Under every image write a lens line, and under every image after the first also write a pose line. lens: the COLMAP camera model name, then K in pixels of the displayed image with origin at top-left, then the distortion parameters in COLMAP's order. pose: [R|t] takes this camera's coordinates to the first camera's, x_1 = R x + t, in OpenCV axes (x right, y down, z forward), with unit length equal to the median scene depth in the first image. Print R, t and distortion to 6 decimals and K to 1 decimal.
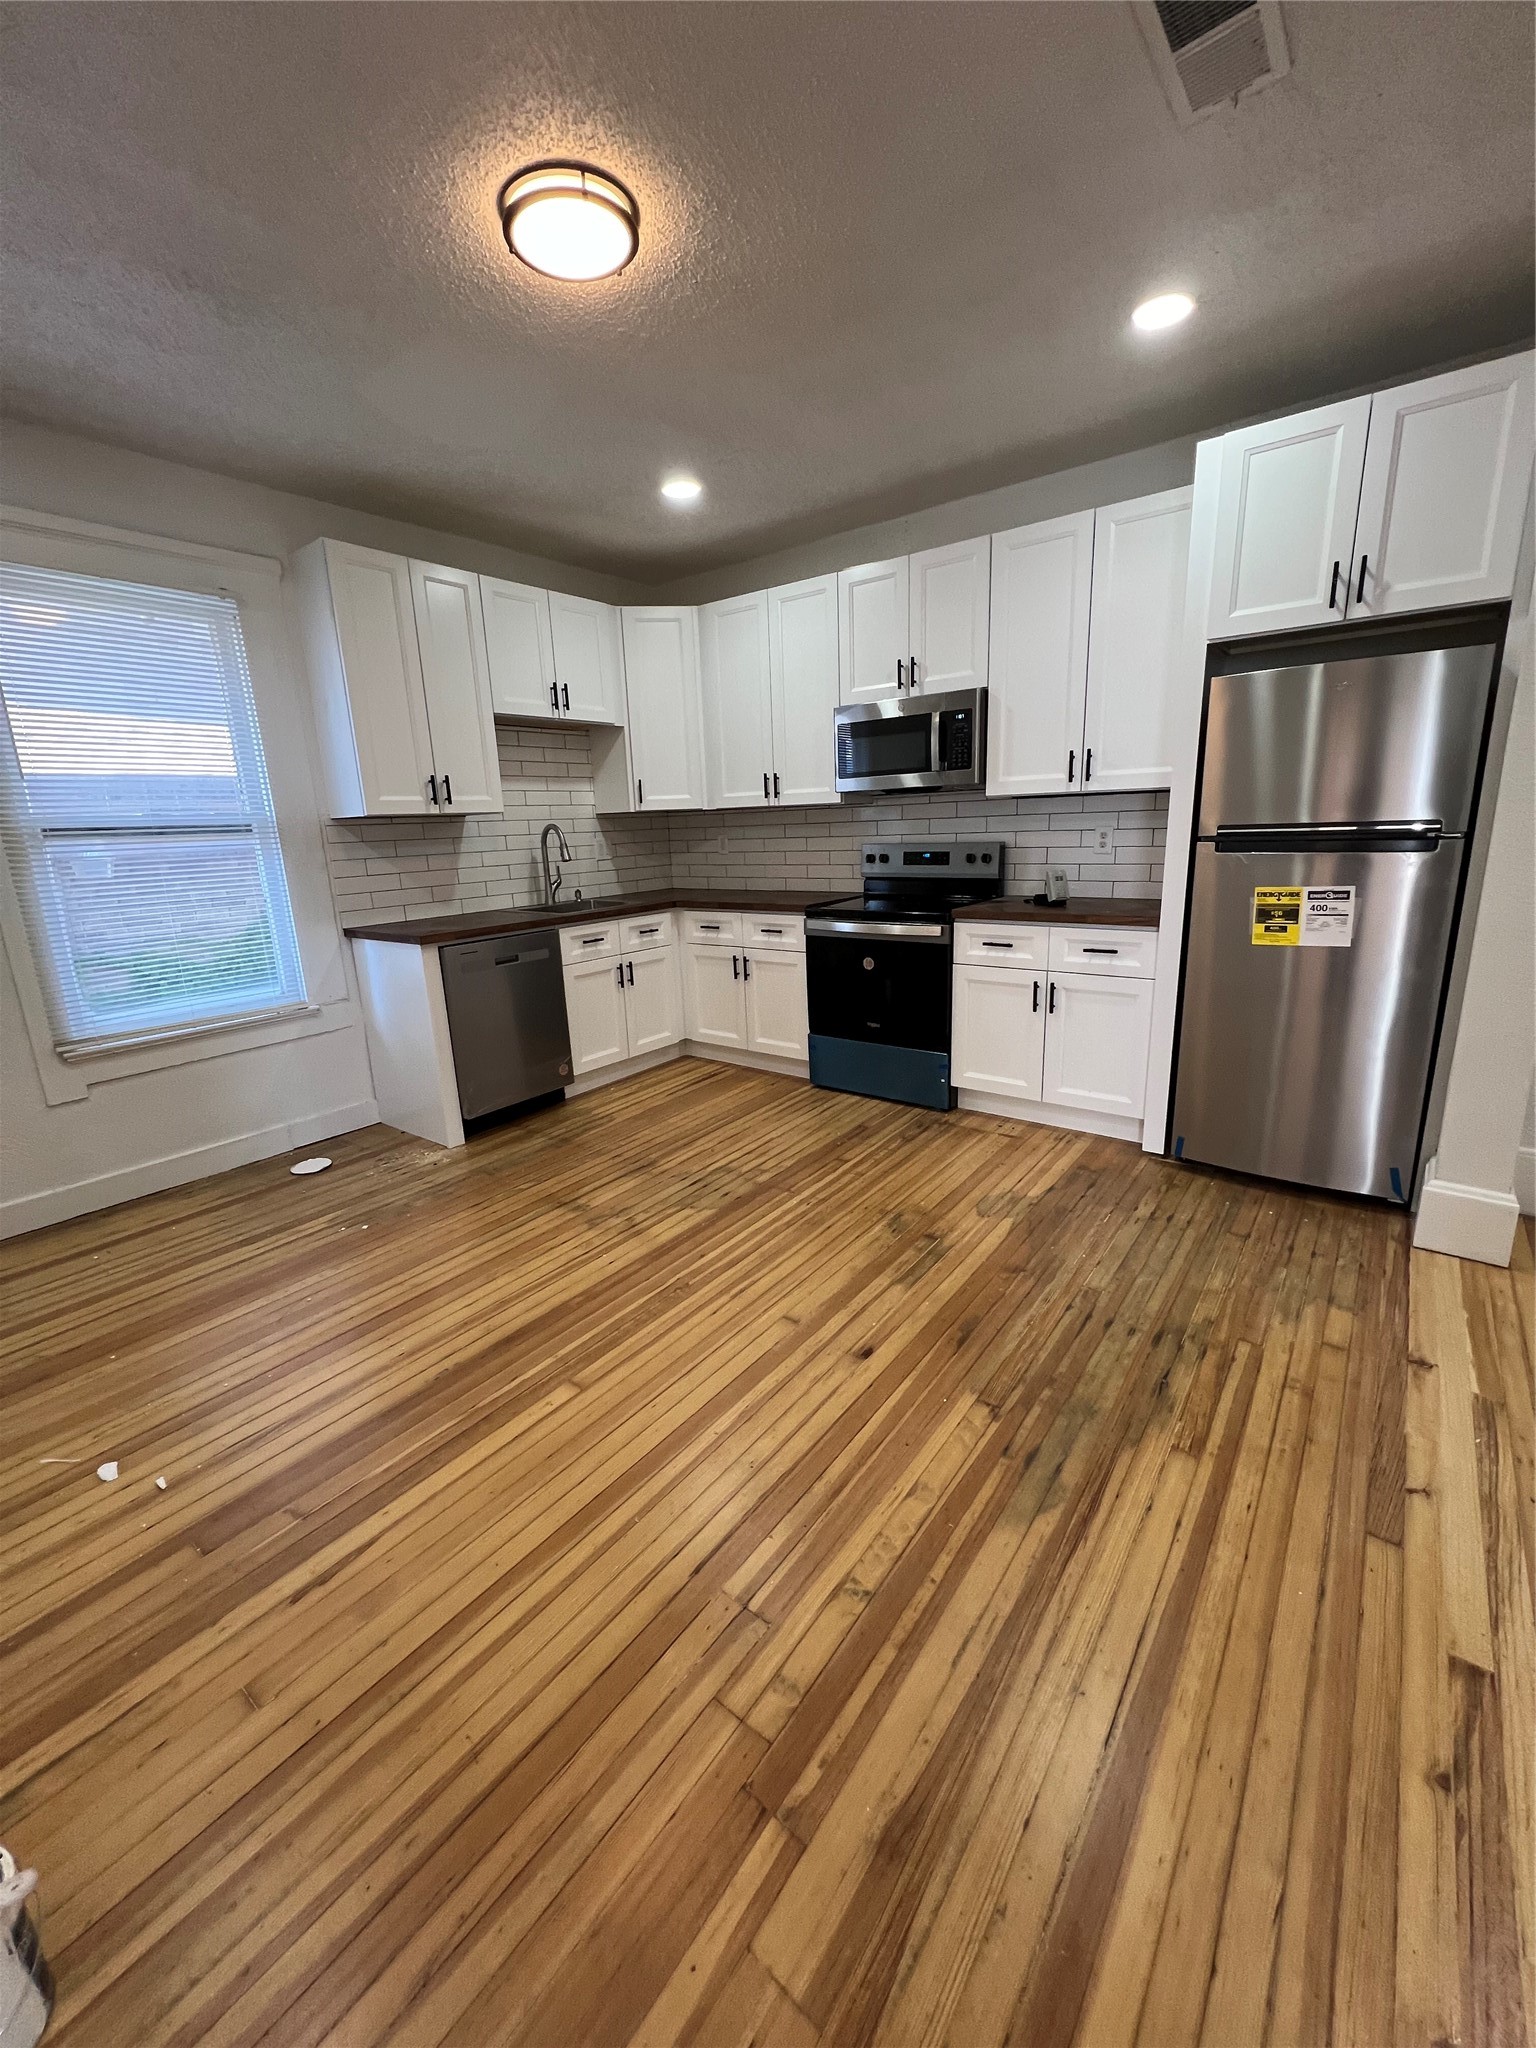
lens RADIAL K [[821.1, 0, 768.0], [0, 821.1, 1024.0], [0, 0, 1]] dist [-0.000564, -0.000041]
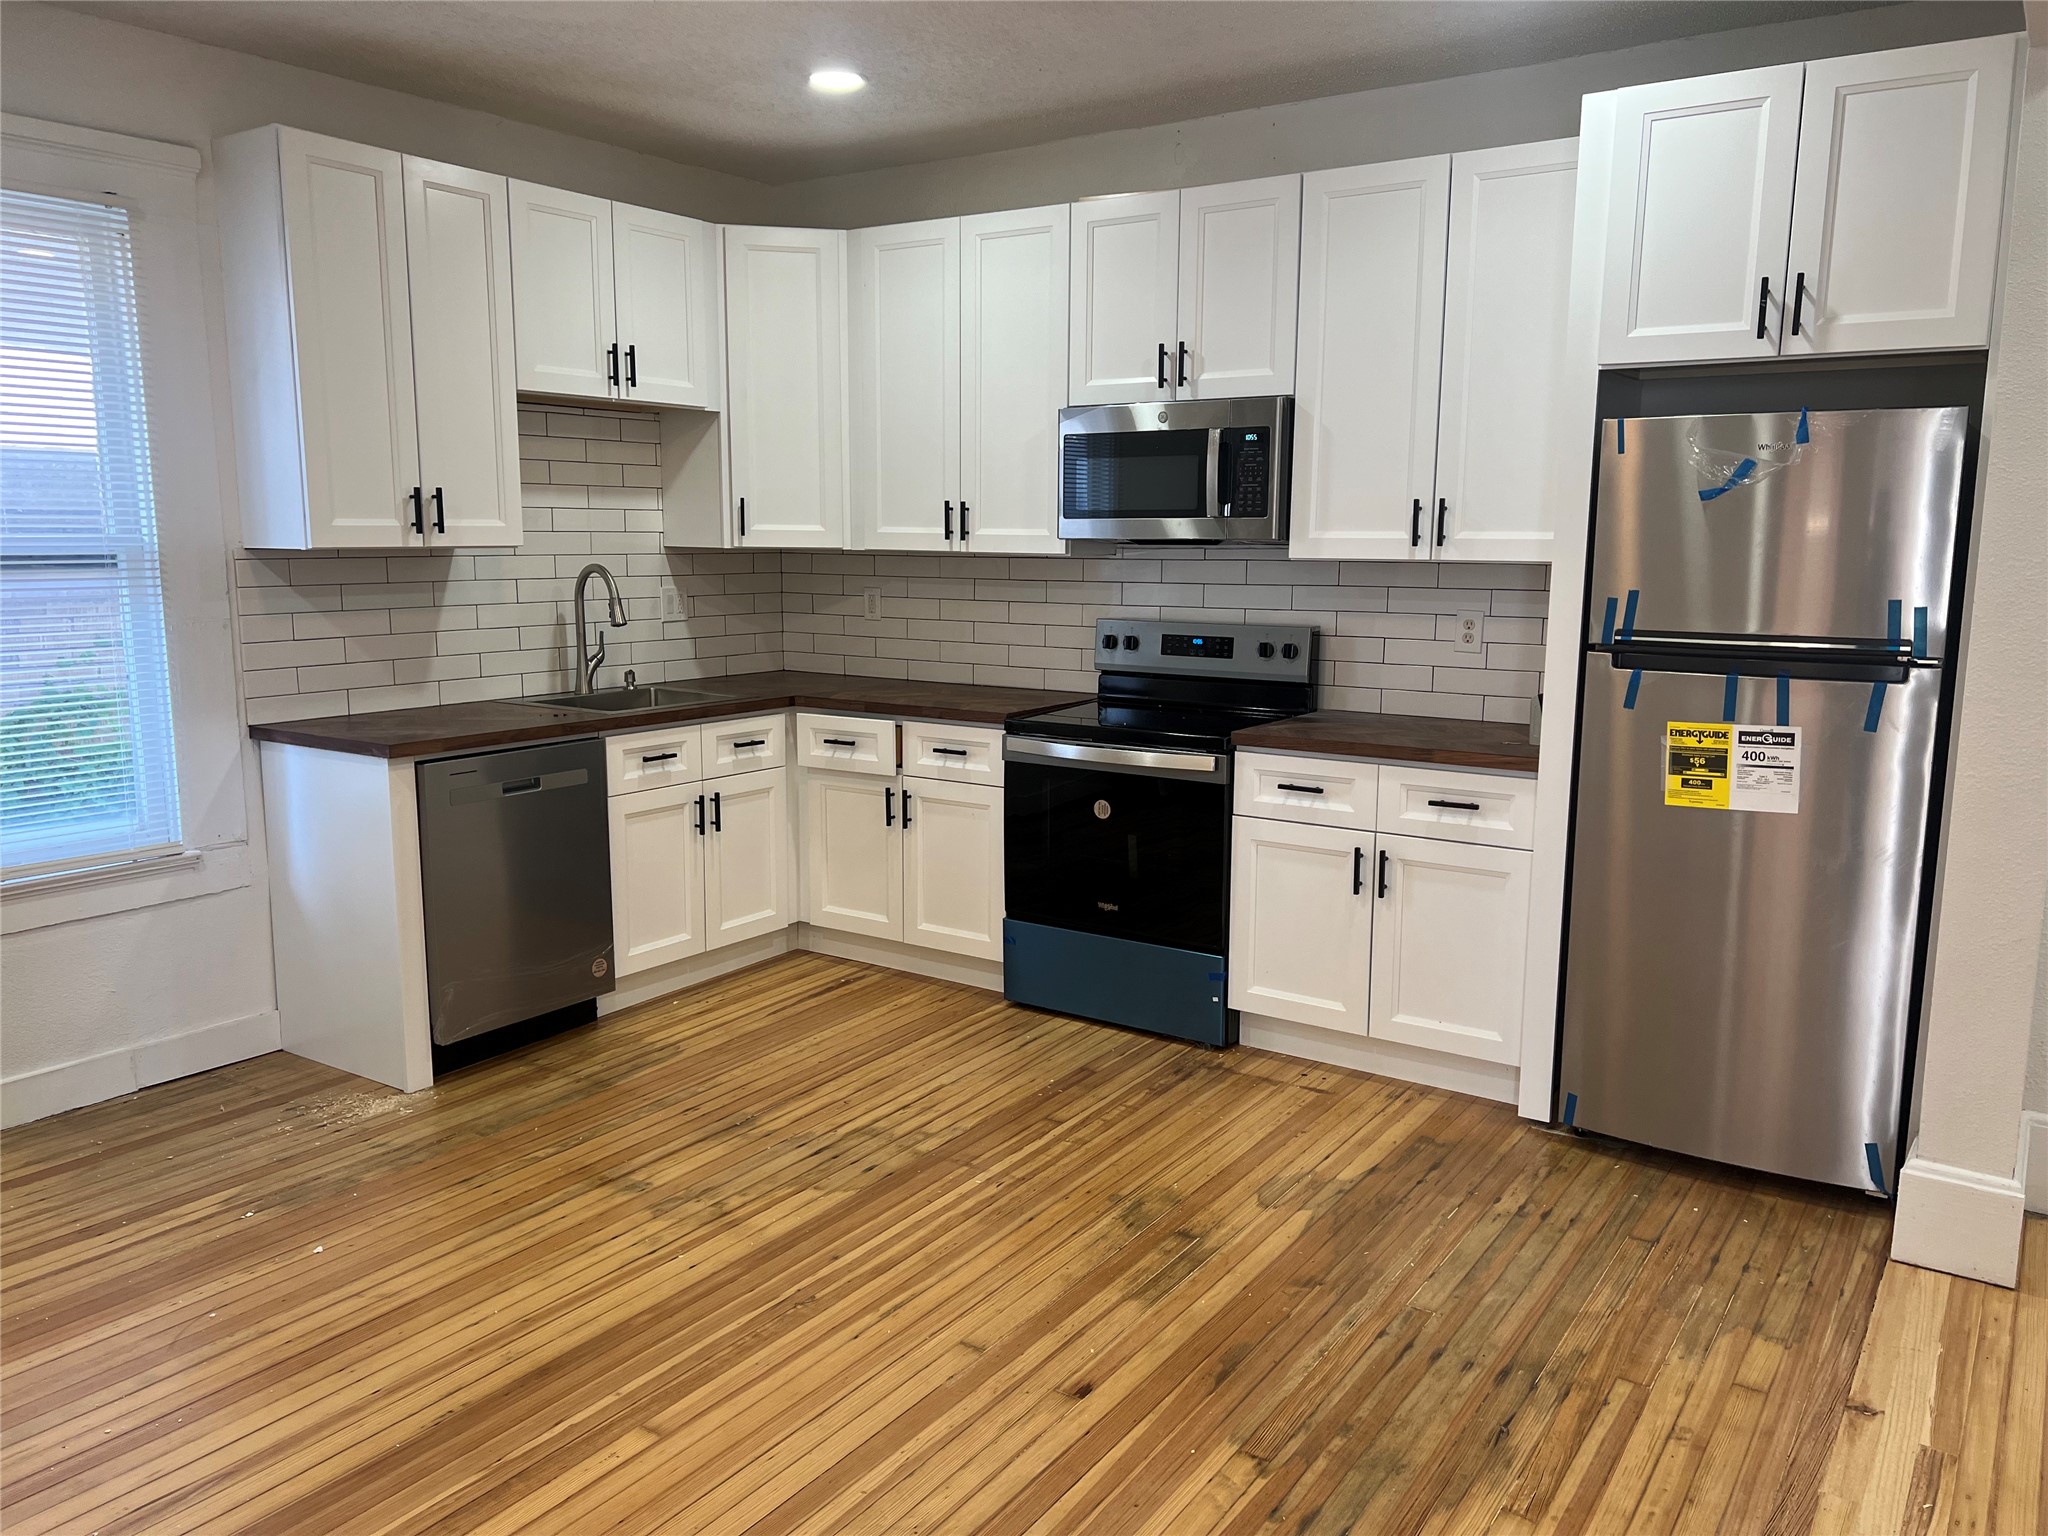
lens RADIAL K [[1555.8, 0, 1024.0], [0, 1555.8, 768.0], [0, 0, 1]] dist [0.081501, -0.120696]
pose [[0.997197, 0.034656, 0.066312, -0.024370], [-0.028774, 0.995732, -0.087686, 0.001871], [-0.069068, 0.085532, 0.993939, -0.248556]]
